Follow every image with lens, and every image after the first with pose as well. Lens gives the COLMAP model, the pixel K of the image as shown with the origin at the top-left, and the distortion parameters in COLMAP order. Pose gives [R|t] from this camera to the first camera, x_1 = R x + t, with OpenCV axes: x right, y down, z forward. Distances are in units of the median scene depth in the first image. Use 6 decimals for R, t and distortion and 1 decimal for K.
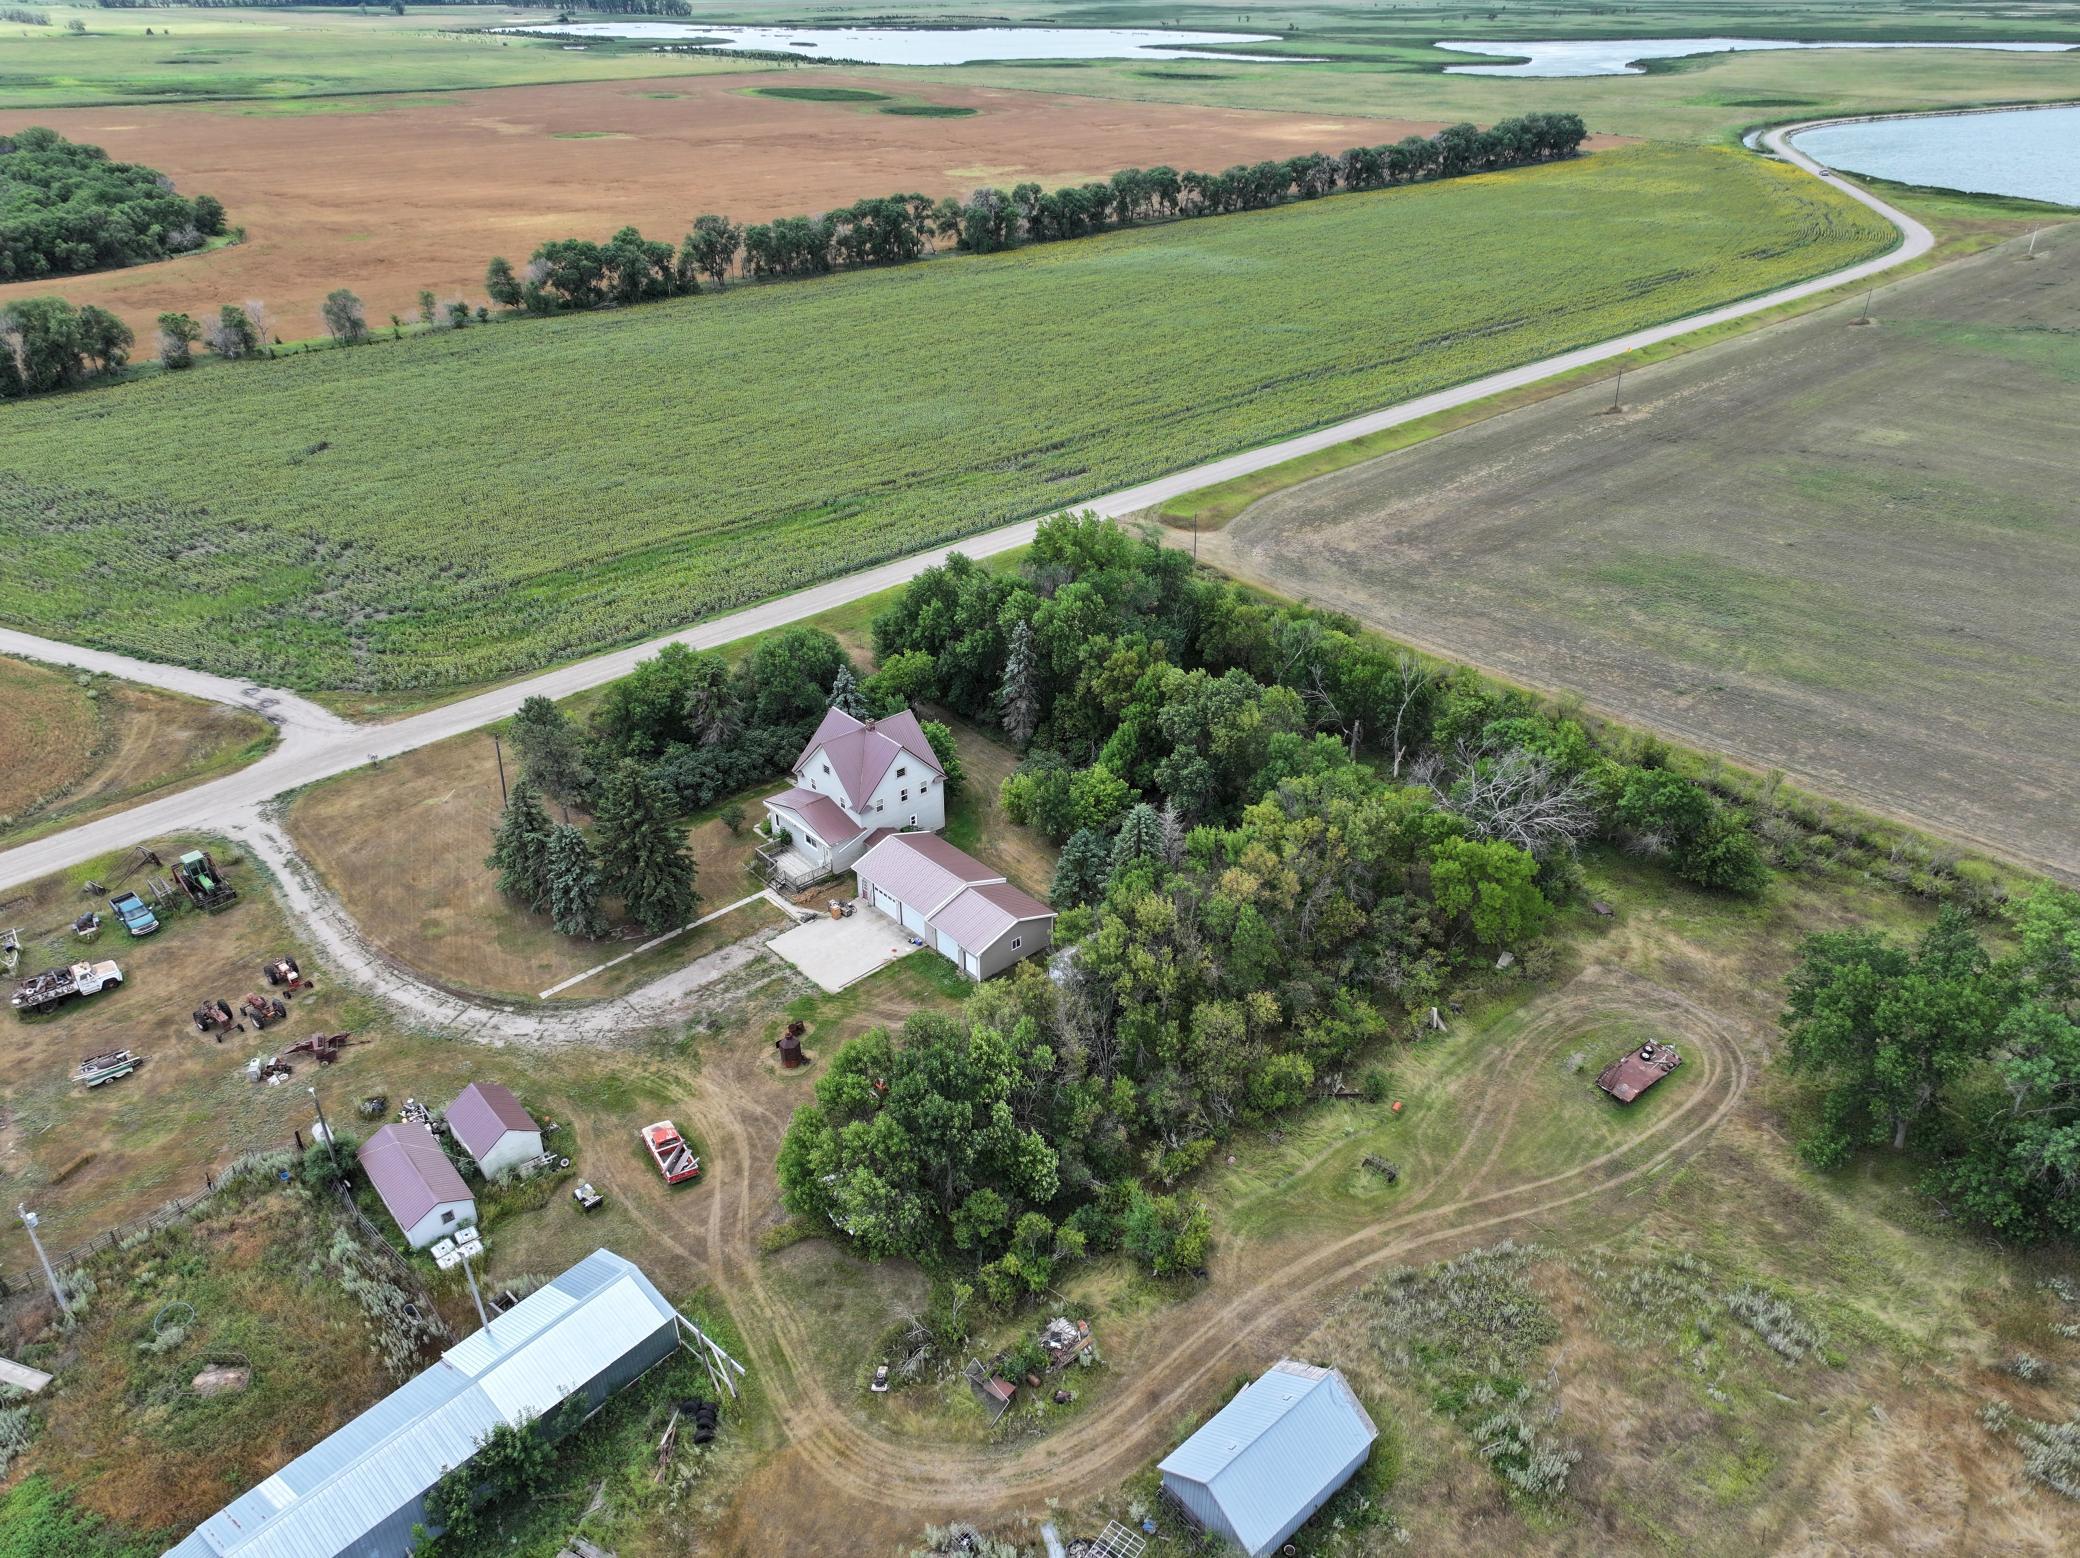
lens RADIAL K [[1478.3, 0, 1040.0], [0, 1478.3, 779.0], [0, 0, 1]] dist [0.001291, 0.021073]
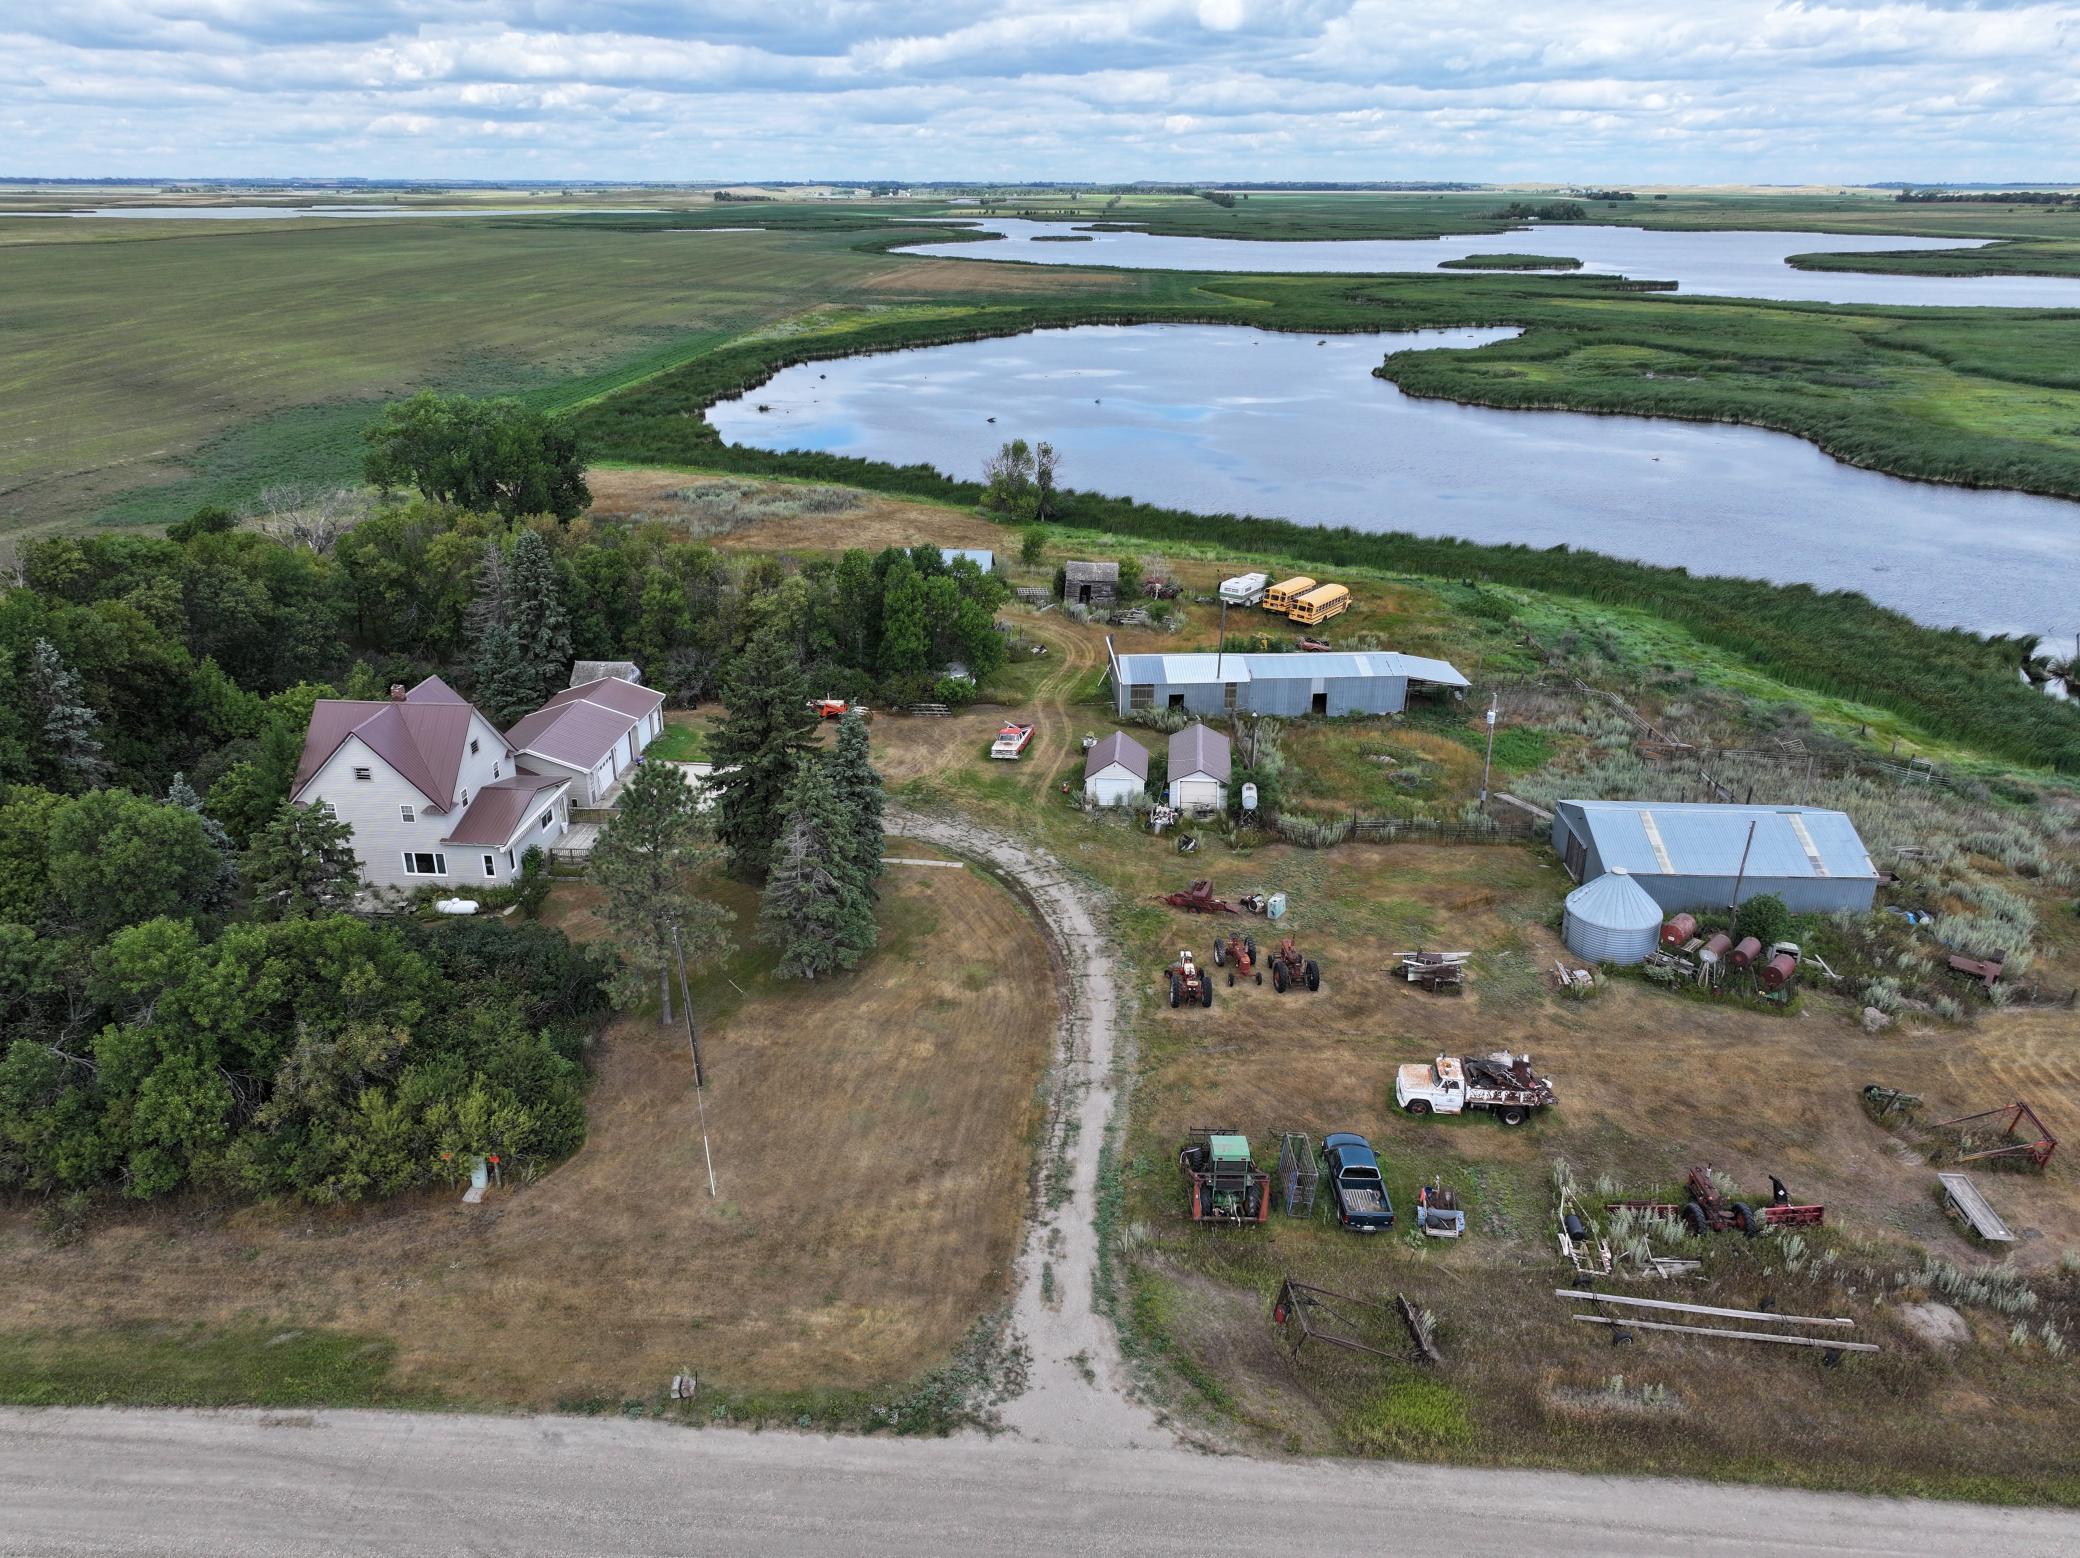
lens RADIAL K [[1478.3, 0, 1040.0], [0, 1478.3, 779.0], [0, 0, 1]] dist [0.001291, 0.021073]
pose [[-0.697932, -0.272114, 0.662454, -0.872997], [0.341485, 0.686629, 0.641817, -0.387356], [-0.629507, 0.674162, -0.386297, 1.222105]]
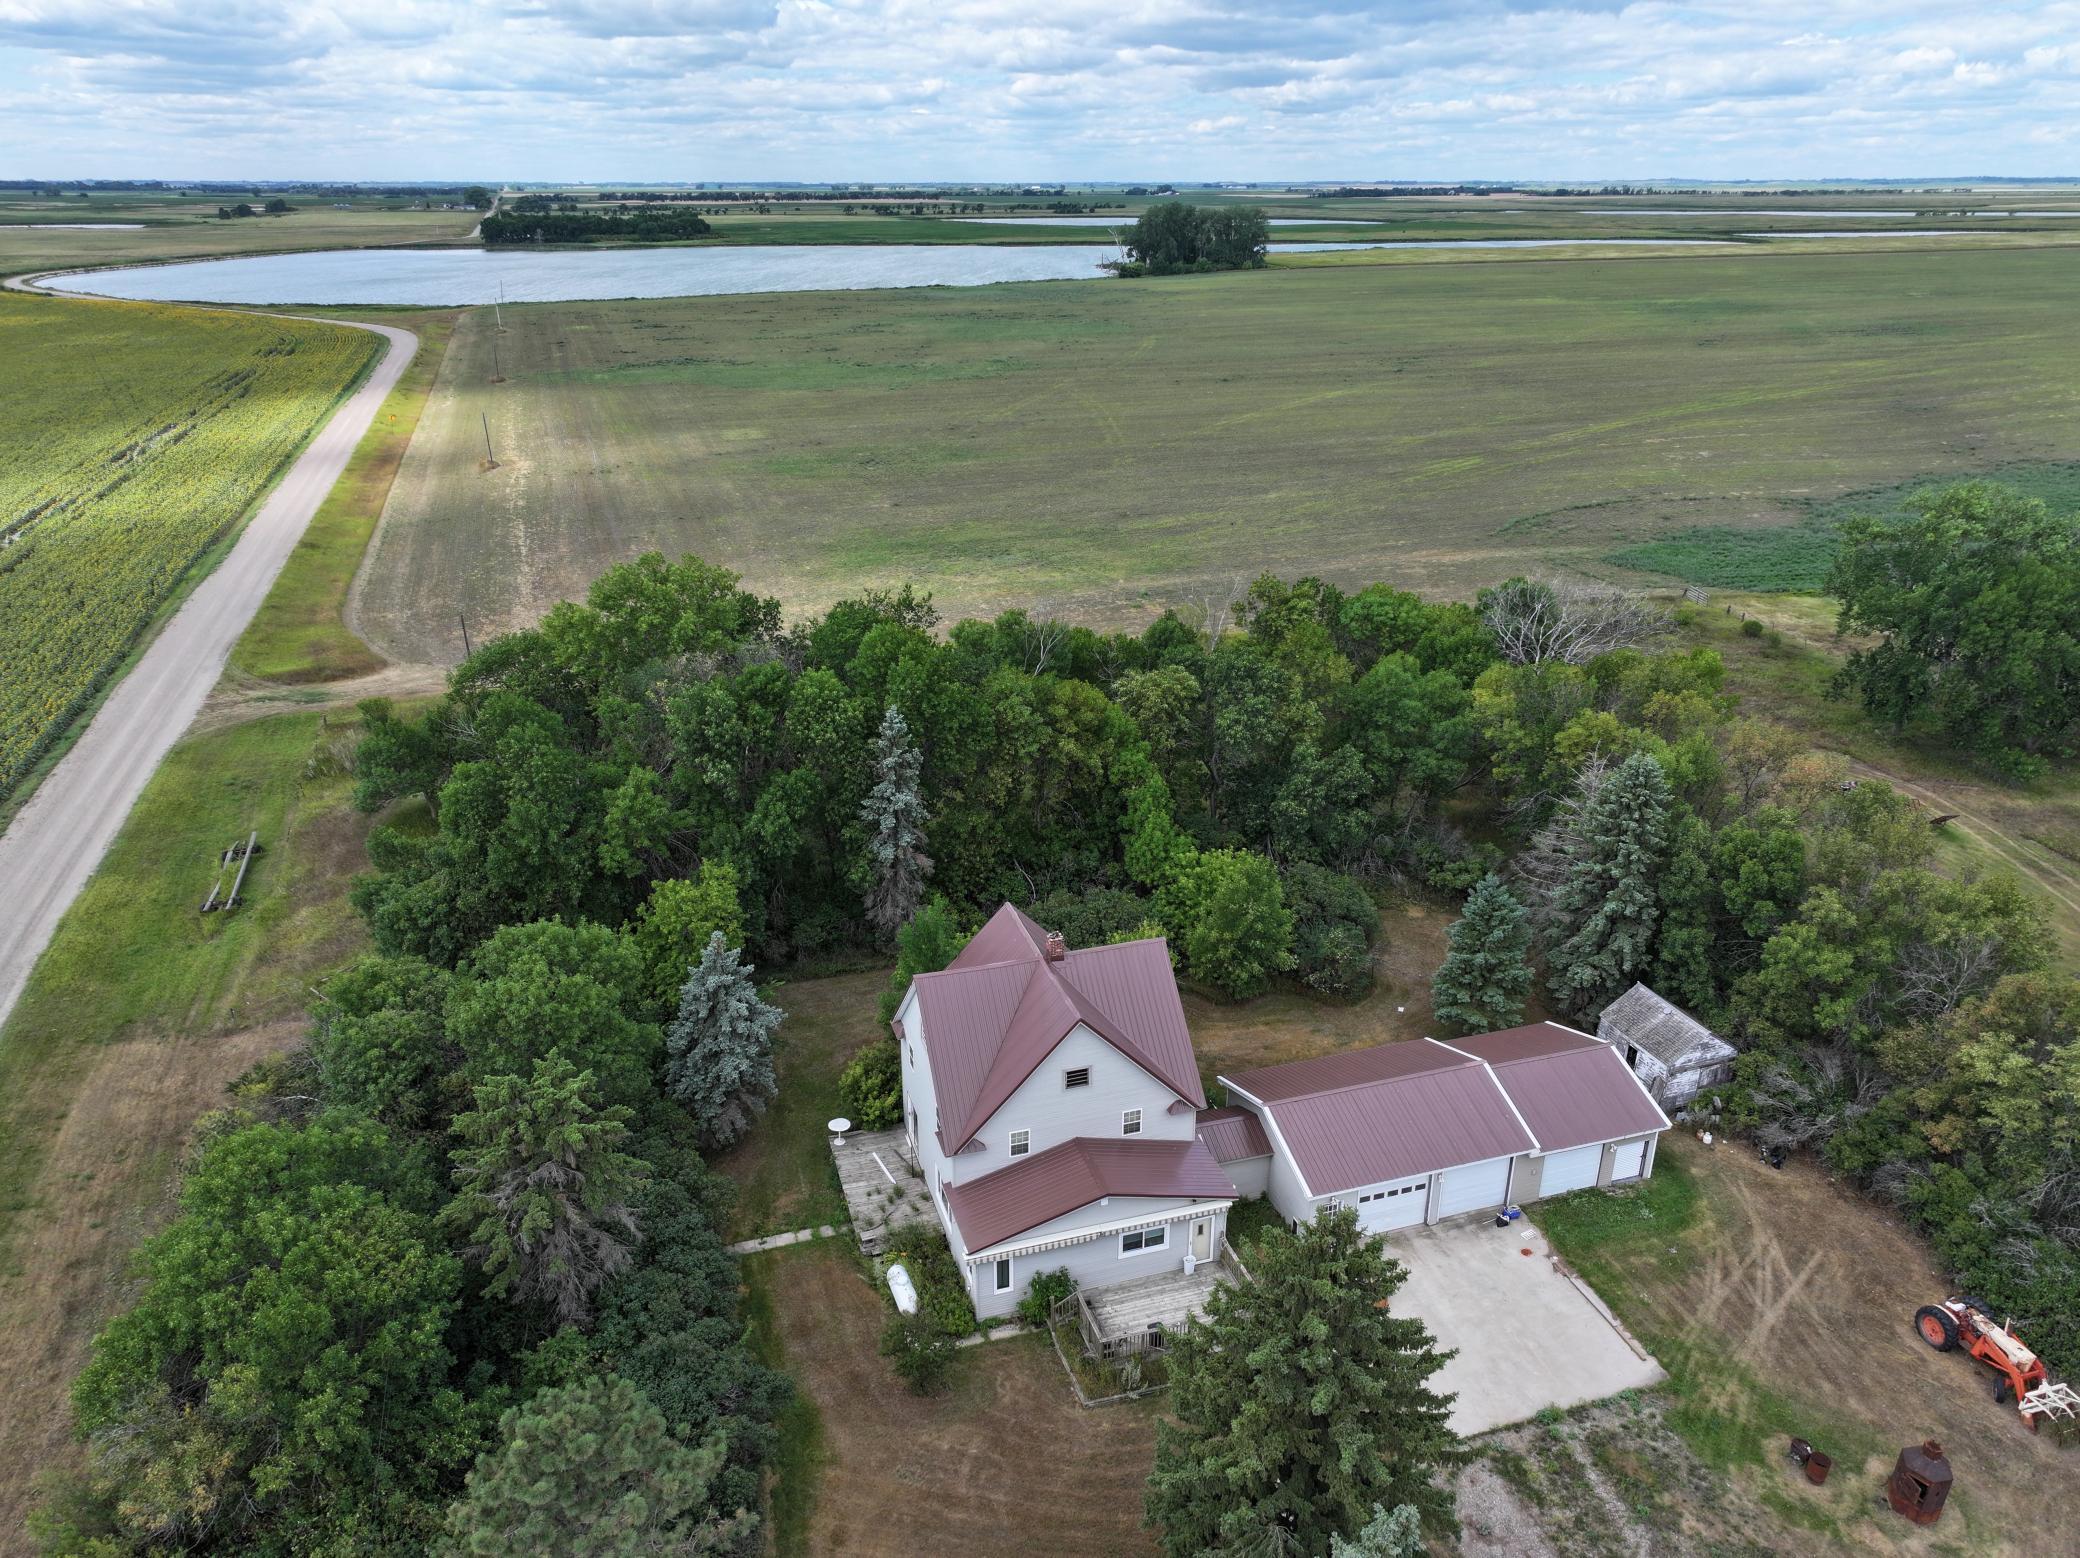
lens RADIAL K [[1478.3, 0, 1040.0], [0, 1478.3, 779.0], [0, 0, 1]] dist [0.001291, 0.021073]
pose [[0.404034, -0.339582, 0.849376, -0.527303], [0.442829, 0.885094, 0.143216, -0.162860], [-0.800412, 0.318264, 0.507985, 0.839419]]
